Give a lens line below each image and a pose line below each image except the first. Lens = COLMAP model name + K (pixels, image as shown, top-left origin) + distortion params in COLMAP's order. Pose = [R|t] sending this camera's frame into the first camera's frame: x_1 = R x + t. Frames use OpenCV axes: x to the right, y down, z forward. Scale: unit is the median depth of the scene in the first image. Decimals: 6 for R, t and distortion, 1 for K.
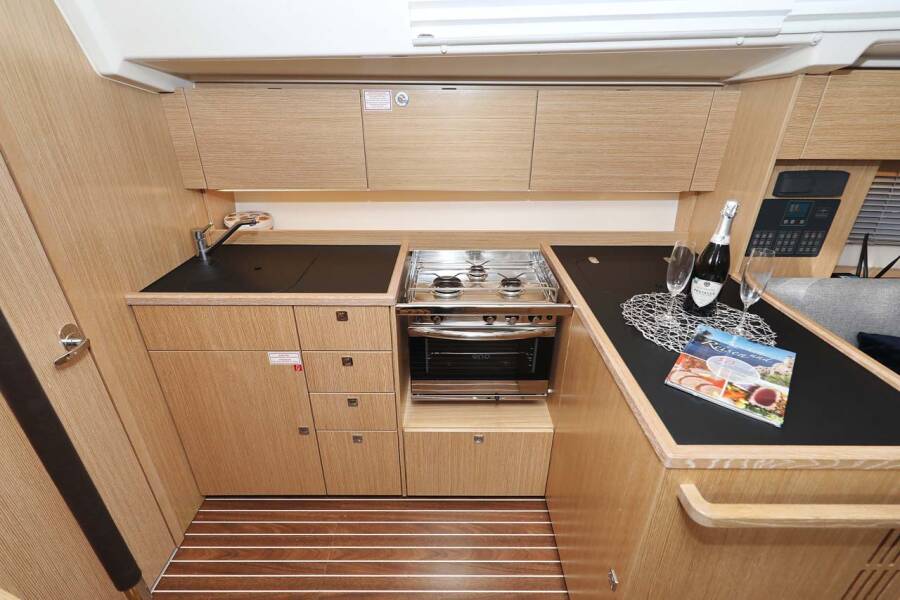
lens RADIAL K [[429.7, 0, 450.0], [0, 429.7, 300.0], [0, 0, 1]] dist [-0.000807, -0.000051]
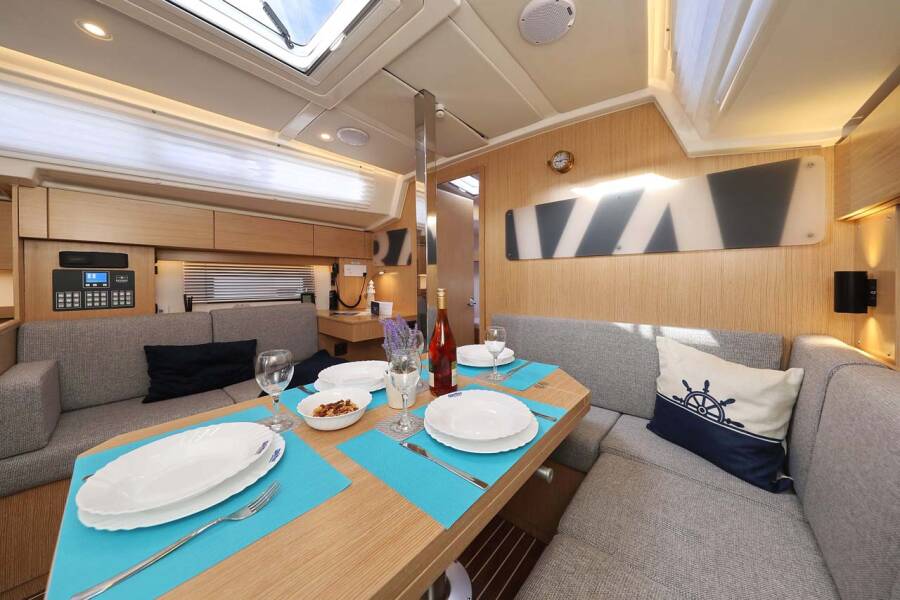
lens RADIAL K [[282.0, 0, 464.9], [0, 282.0, 283.1], [0, 0, 1]] dist [-0.000281, -0.000070]
pose [[0.639713, -0.006753, 0.768584, 0.867900], [0.339829, 0.899400, -0.274947, 0.526670], [-0.689408, 0.437075, 0.577653, -0.472897]]
